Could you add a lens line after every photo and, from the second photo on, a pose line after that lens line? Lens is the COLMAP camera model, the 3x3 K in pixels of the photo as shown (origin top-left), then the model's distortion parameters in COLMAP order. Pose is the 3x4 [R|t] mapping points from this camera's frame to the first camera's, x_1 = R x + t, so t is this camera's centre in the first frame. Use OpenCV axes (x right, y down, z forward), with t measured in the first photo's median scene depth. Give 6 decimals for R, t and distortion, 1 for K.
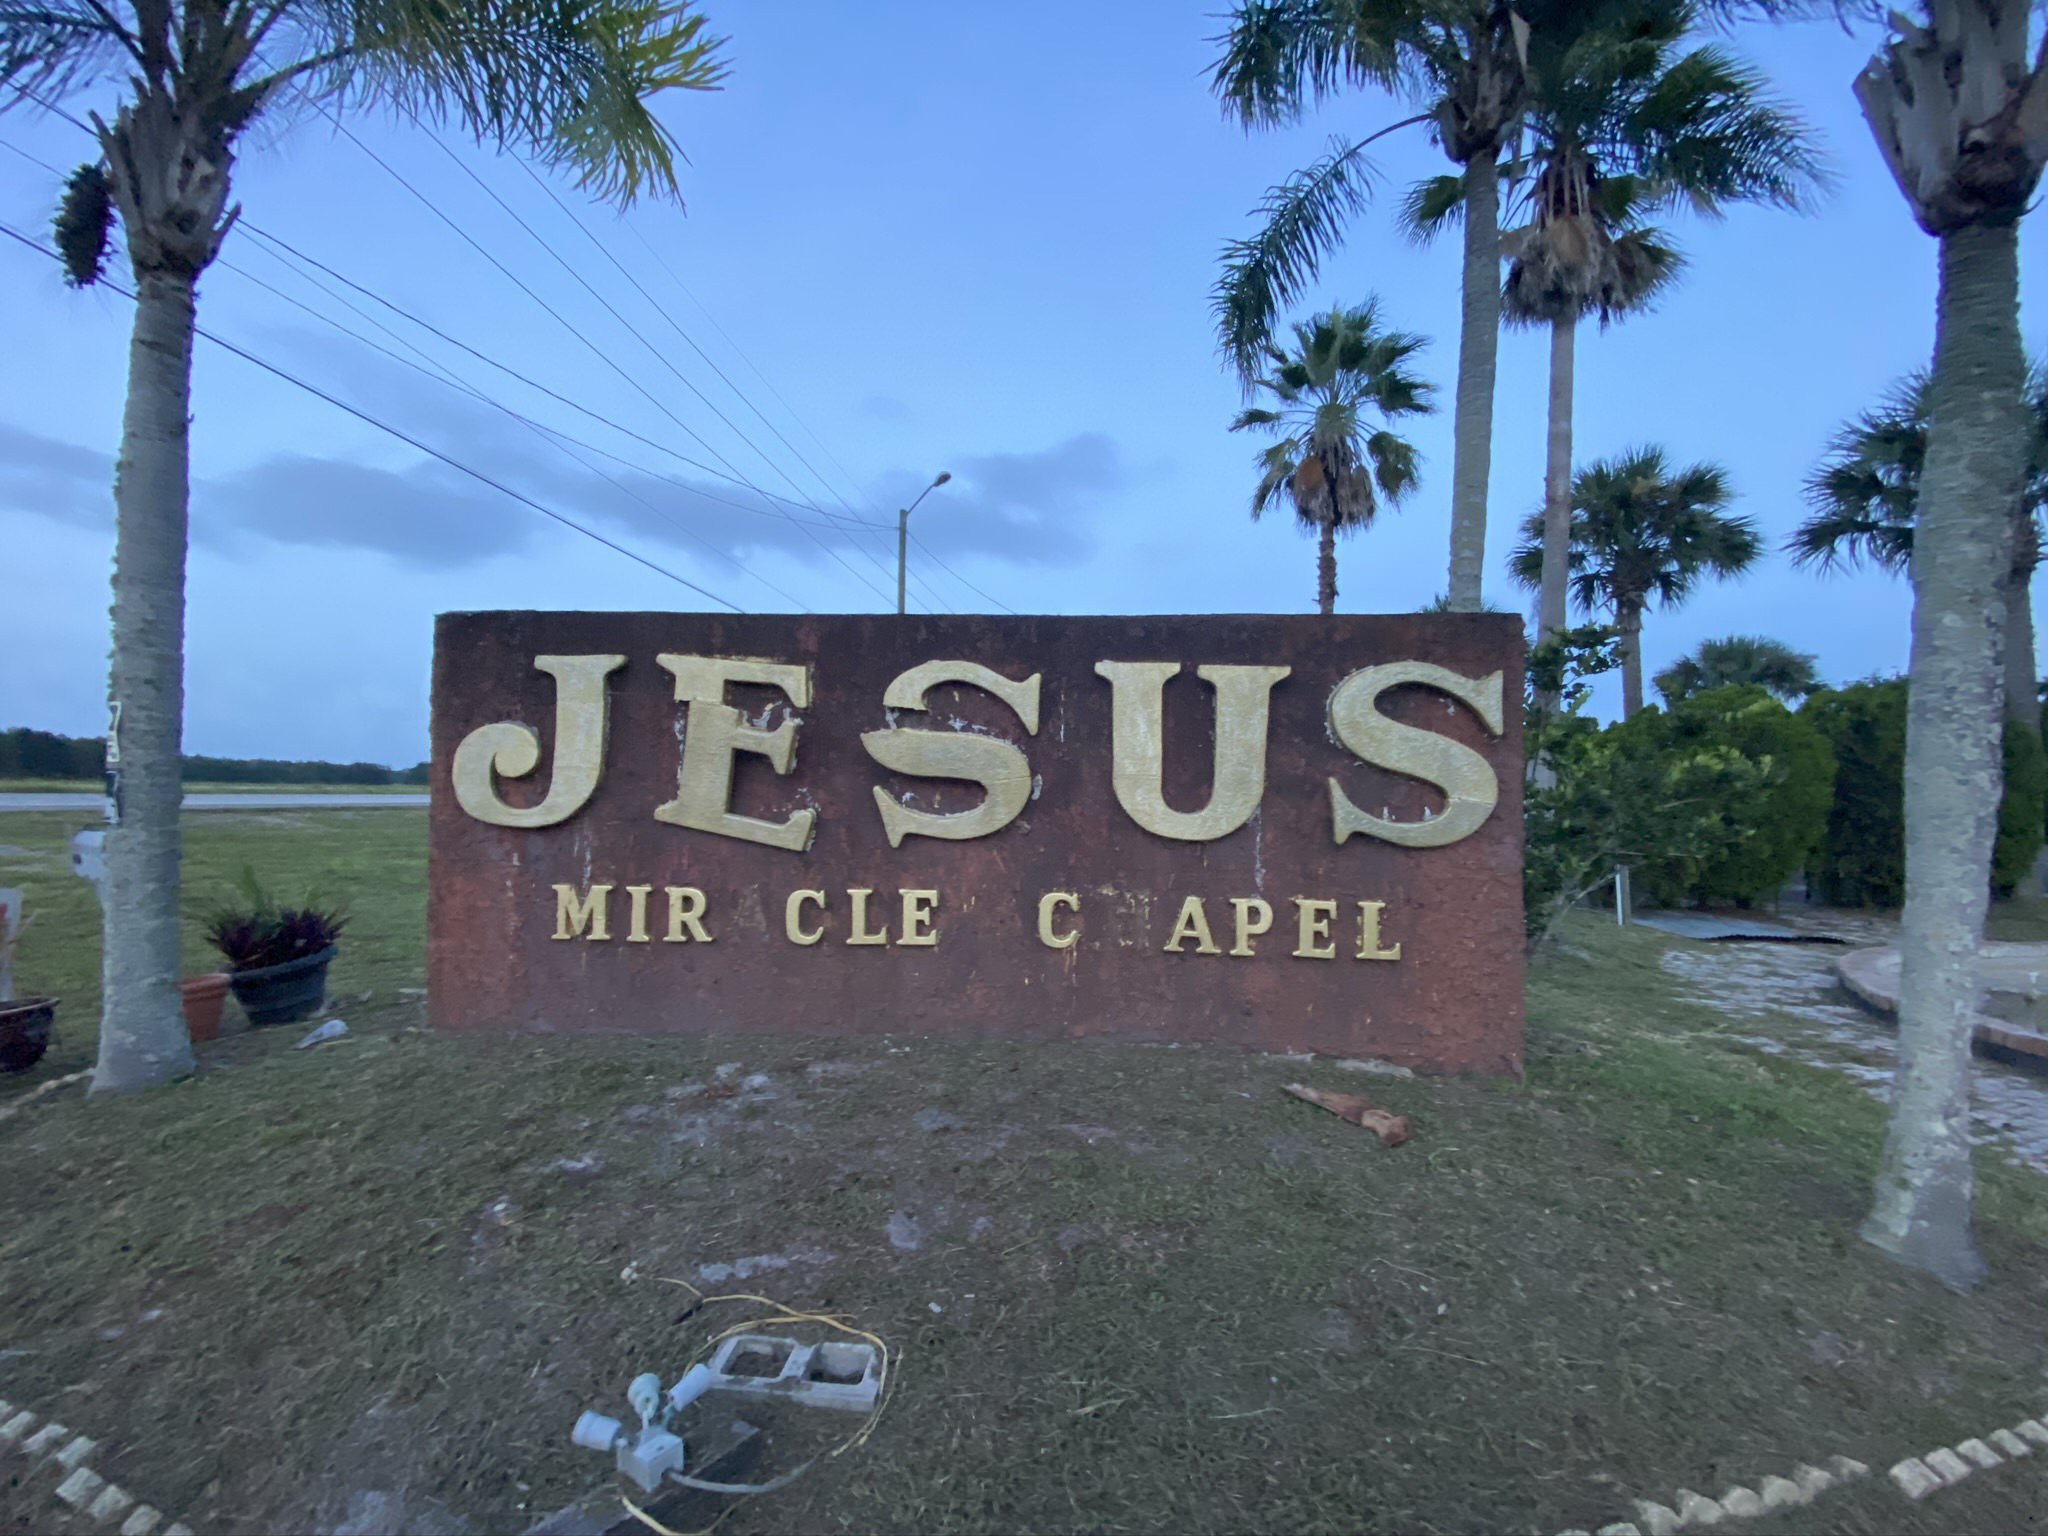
lens RADIAL K [[824.7, 0, 1020.6], [0, 824.7, 759.6], [0, 0, 1]] dist [0.012836, -0.014208]
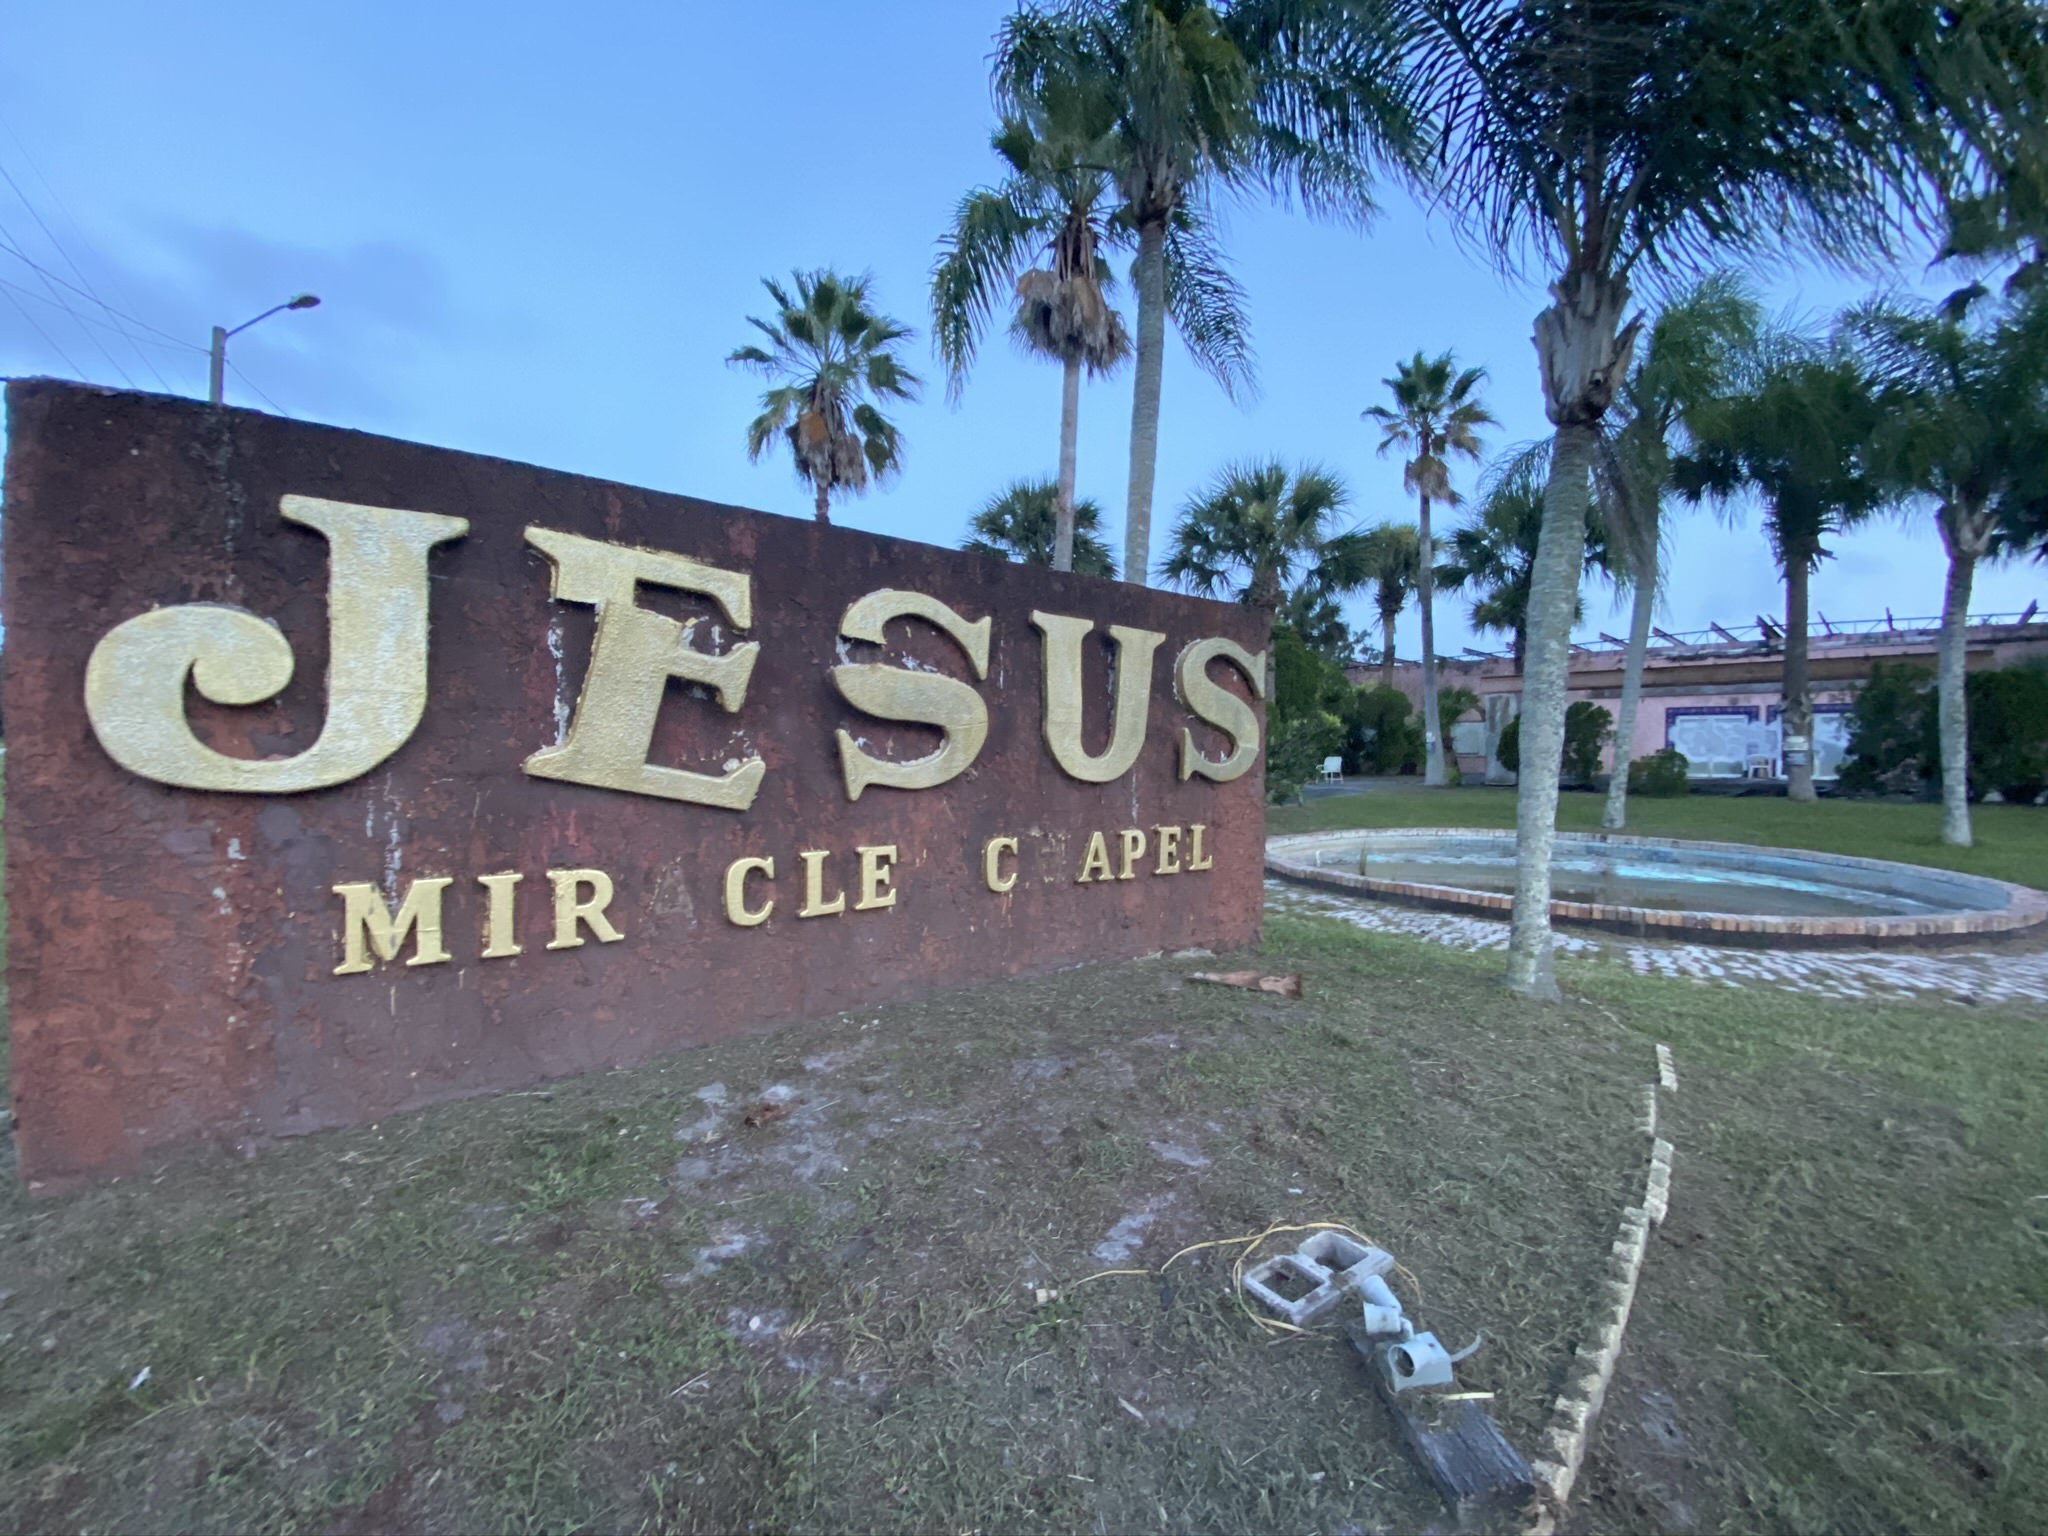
lens RADIAL K [[824.7, 0, 1010.8], [0, 824.7, 766.4], [0, 0, 1]] dist [0.012836, -0.014208]
pose [[0.751862, -0.015534, 0.659137, -0.589047], [-0.027281, 0.998133, 0.054642, 0.018686], [-0.658756, -0.059066, 0.750035, 0.232774]]
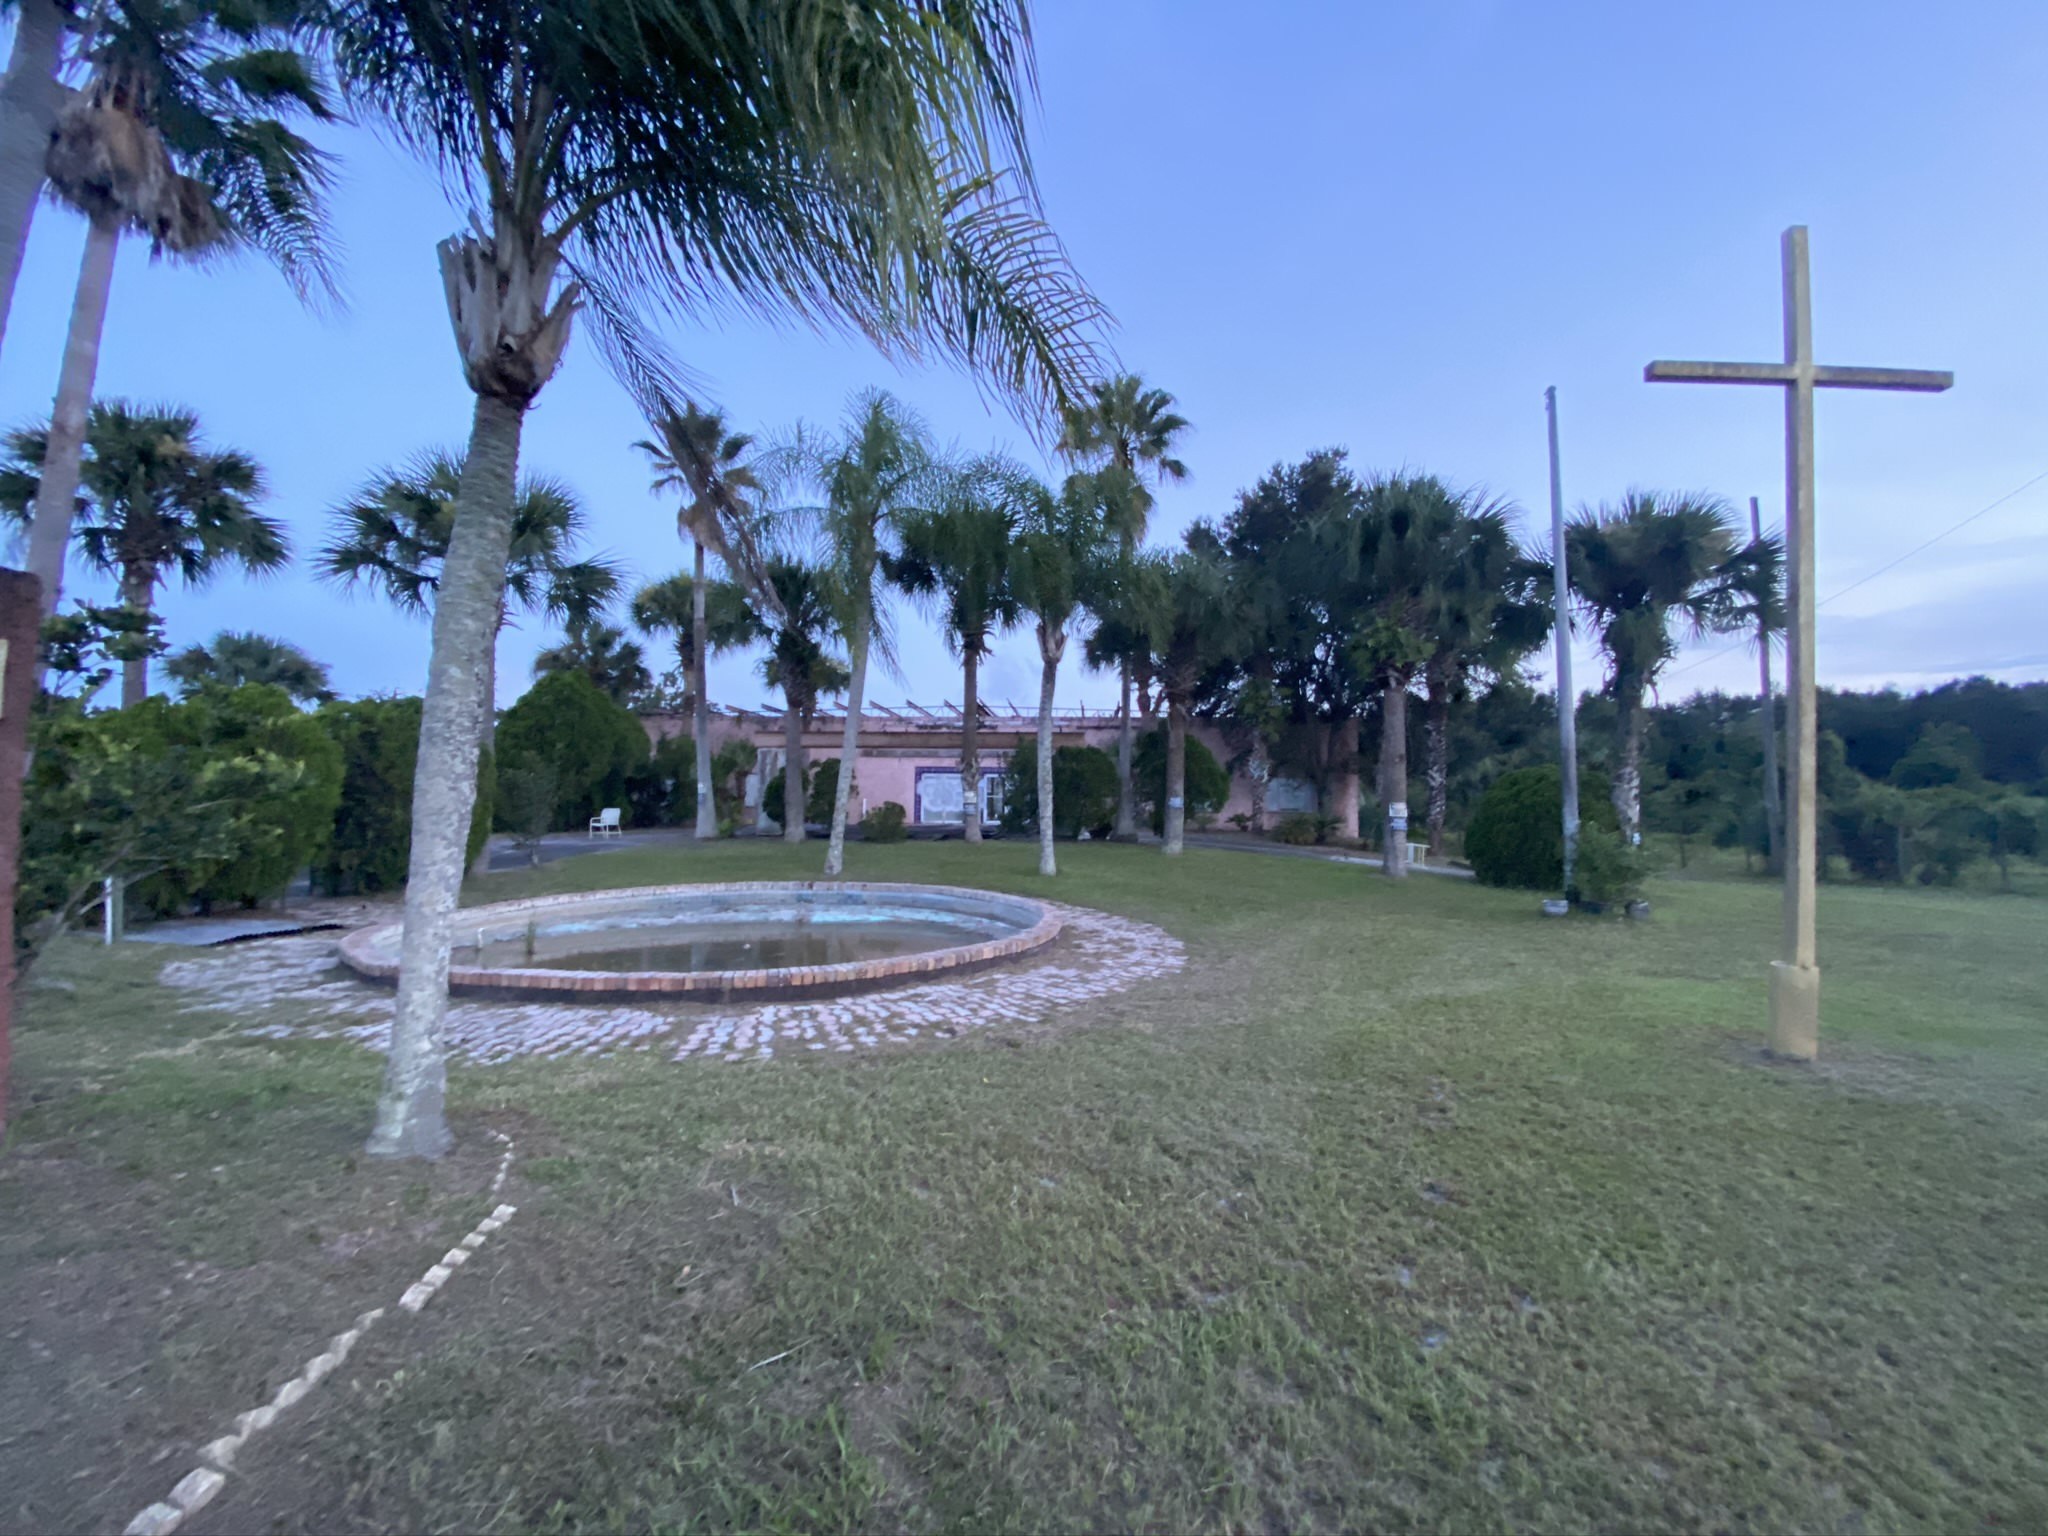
lens RADIAL K [[824.7, 0, 1027.7], [0, 824.7, 767.1], [0, 0, 1]] dist [0.012836, -0.014208]
pose [[0.091839, 0.038561, 0.995027, -0.098185], [-0.048340, 0.998244, -0.034224, -0.004987], [-0.994600, -0.044957, 0.093541, -0.060495]]
